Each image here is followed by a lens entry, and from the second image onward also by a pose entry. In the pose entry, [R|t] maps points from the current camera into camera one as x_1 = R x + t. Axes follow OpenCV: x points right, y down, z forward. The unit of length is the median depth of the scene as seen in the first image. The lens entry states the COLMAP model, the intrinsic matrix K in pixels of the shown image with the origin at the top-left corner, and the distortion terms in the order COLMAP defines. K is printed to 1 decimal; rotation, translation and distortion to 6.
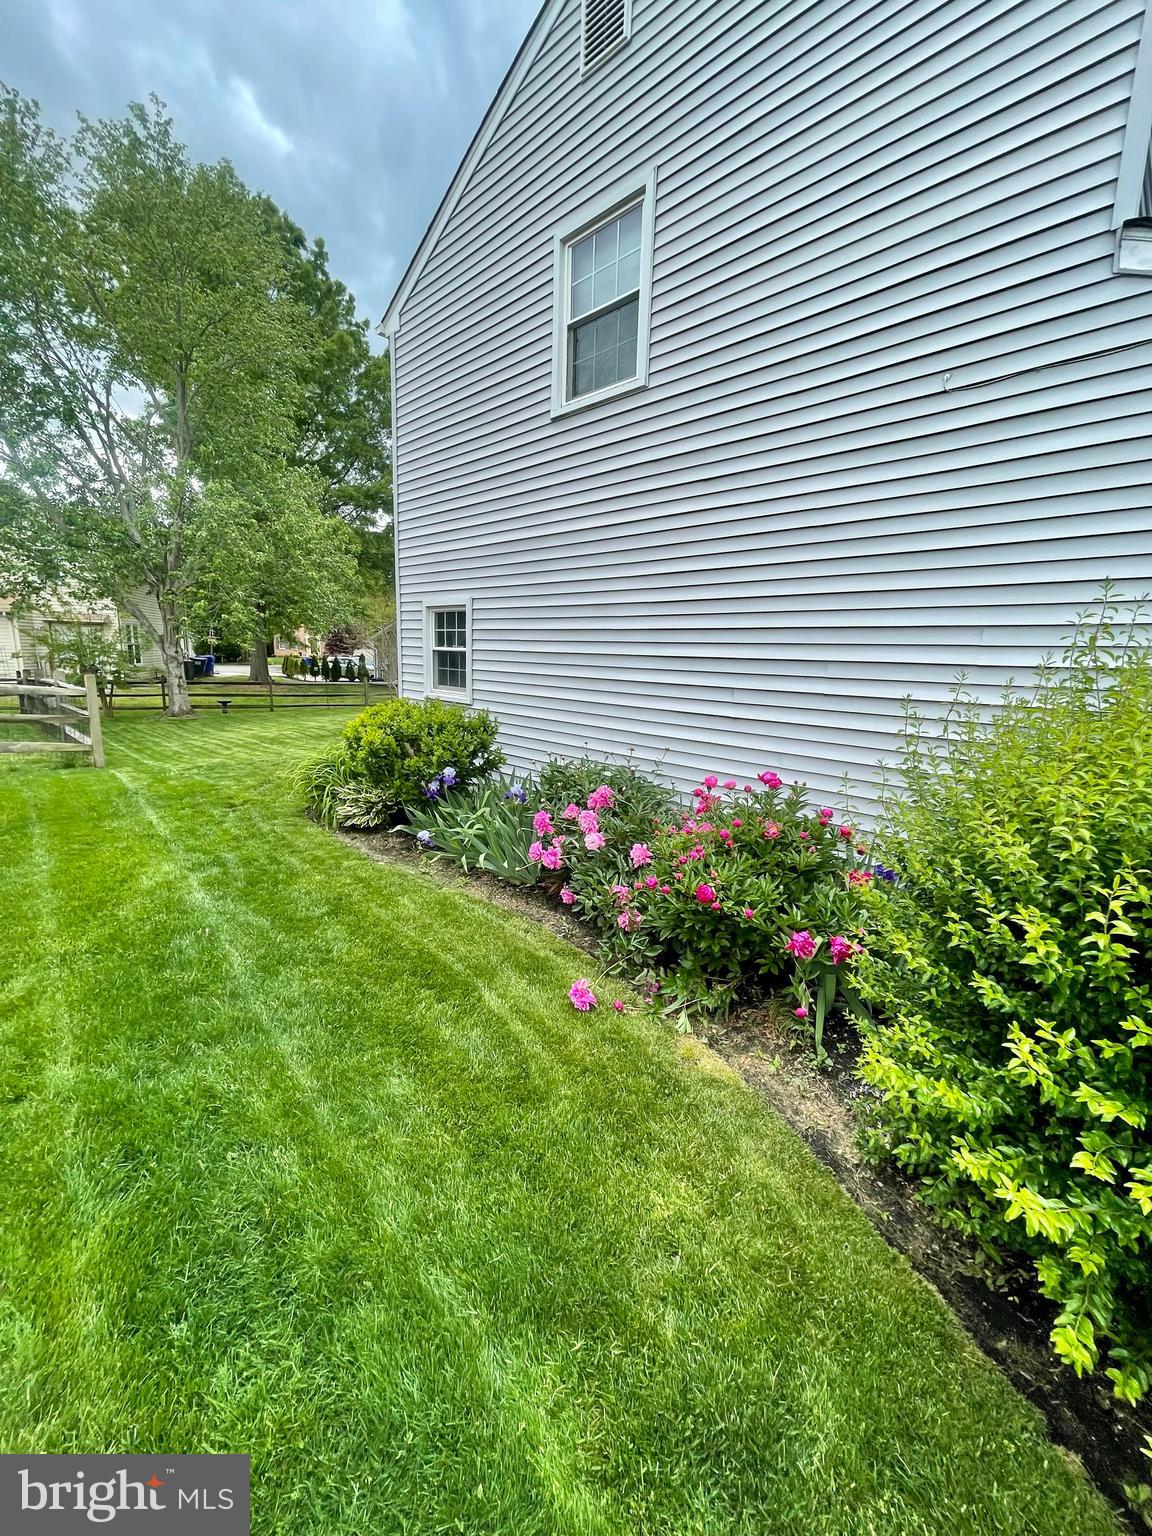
lens RADIAL K [[625.5, 0, 576.0], [0, 625.5, 768.0], [0, 0, 1]] dist [-0.002661, -0.000402]
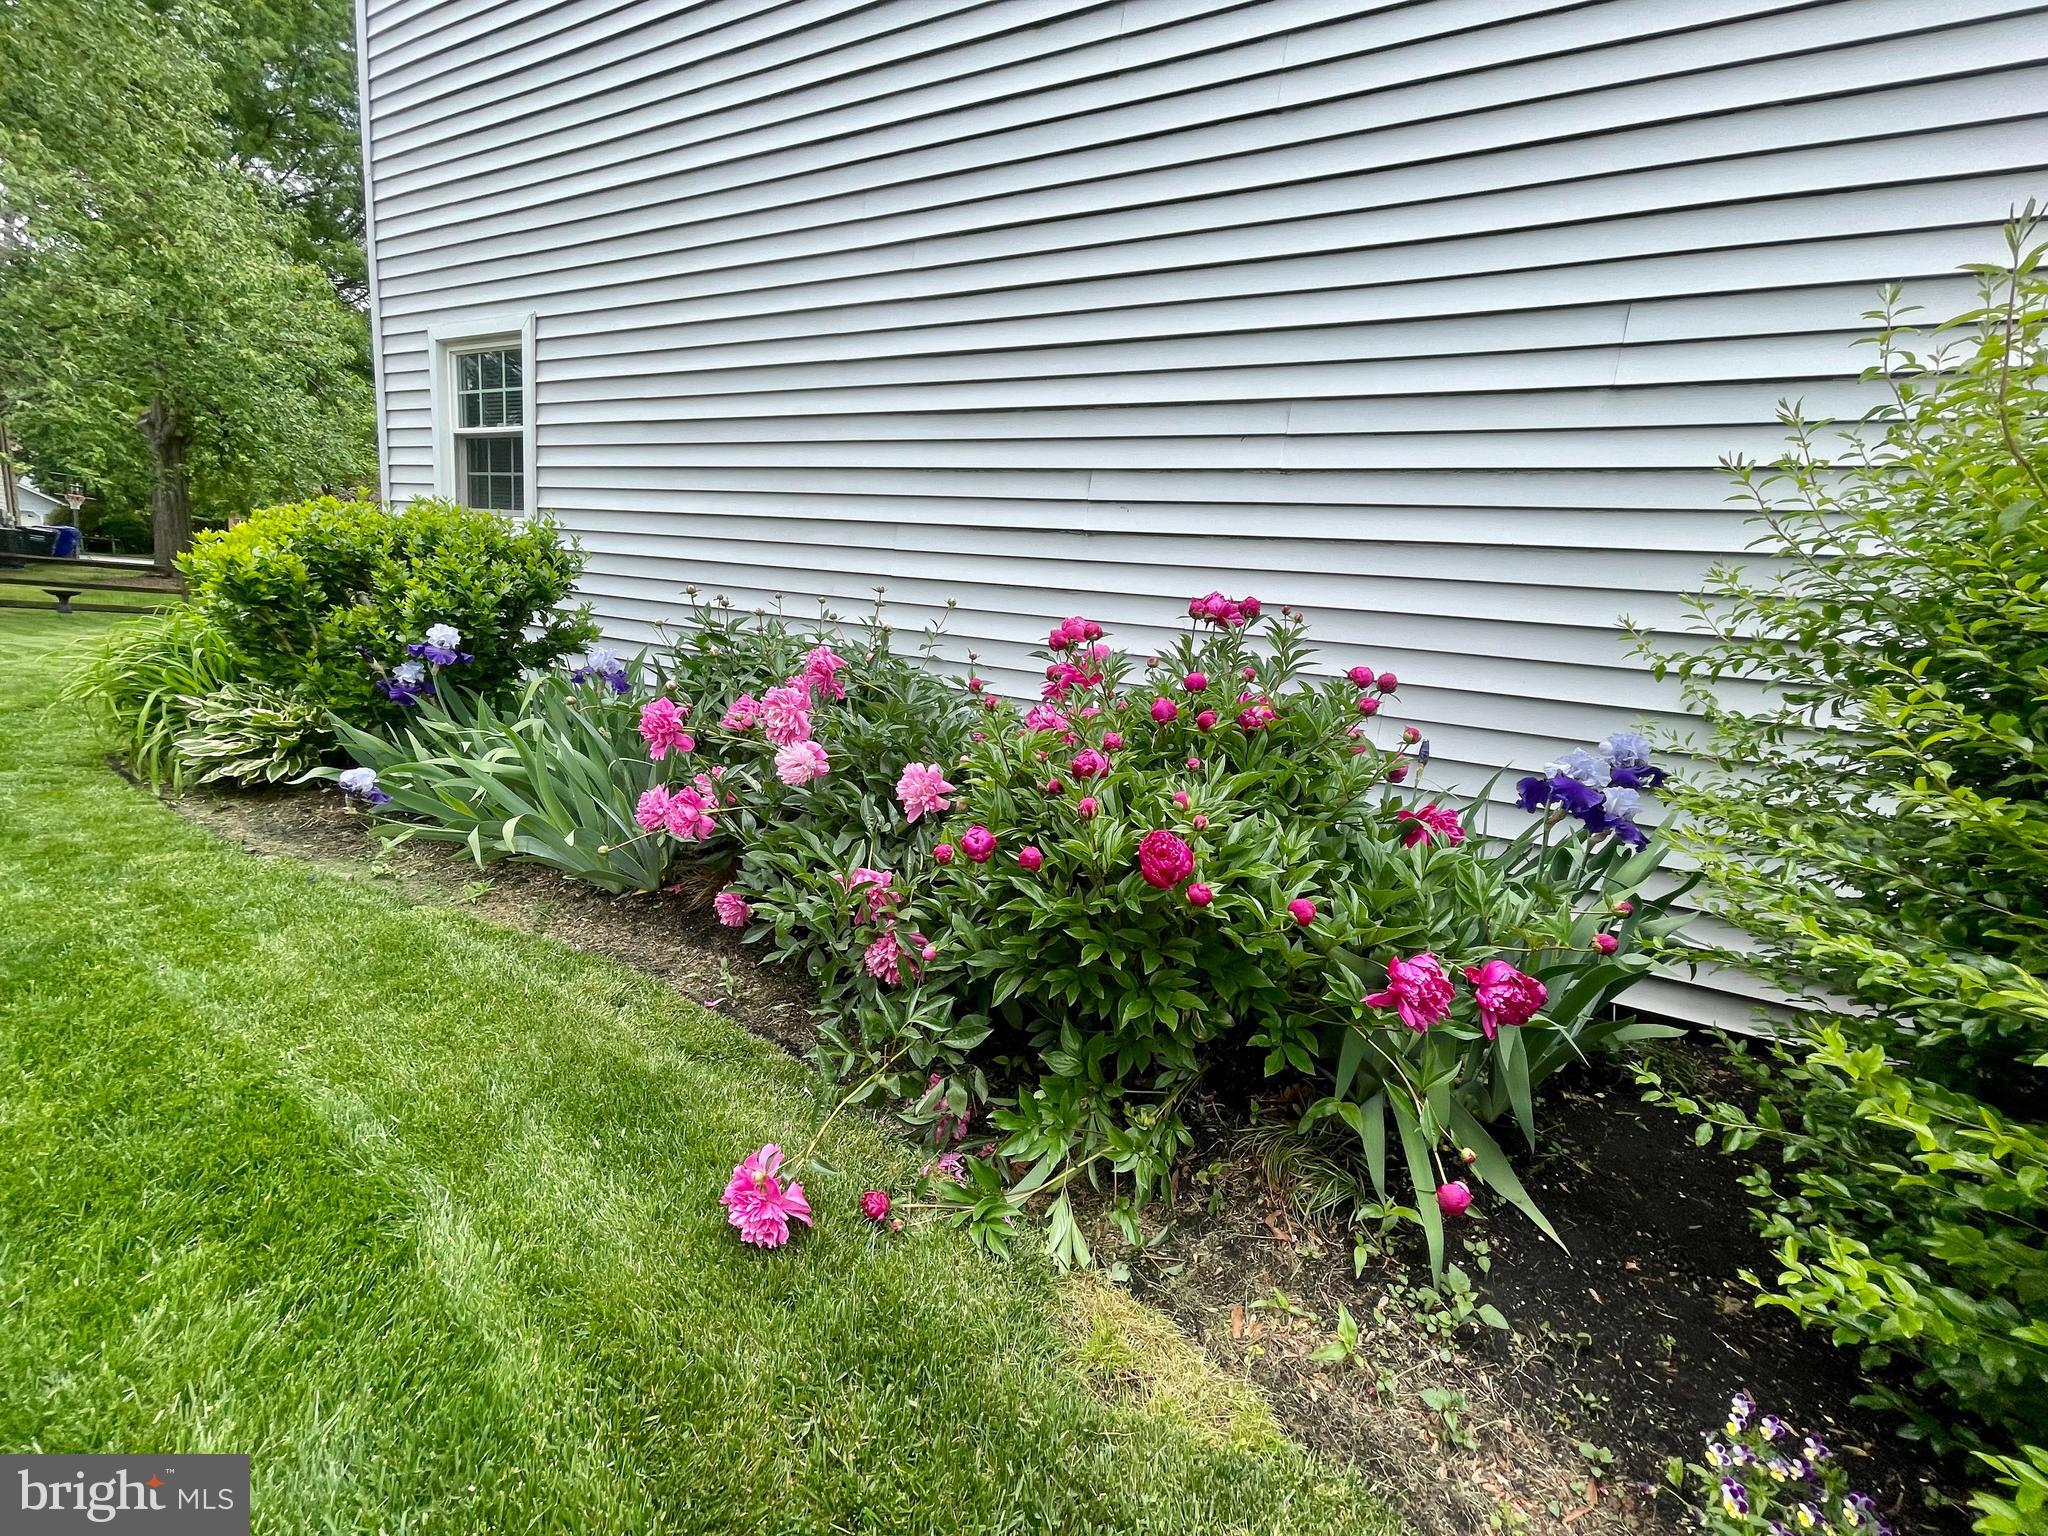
lens RADIAL K [[834.0, 0, 1023.8], [0, 834.0, 762.0], [0, 0, 1]] dist [-0.002661, -0.000402]
pose [[0.953490, 0.004724, 0.301389, 0.004606], [-0.008891, 0.999883, 0.012454, 0.104984], [-0.301295, -0.014554, 0.953420, 0.438615]]
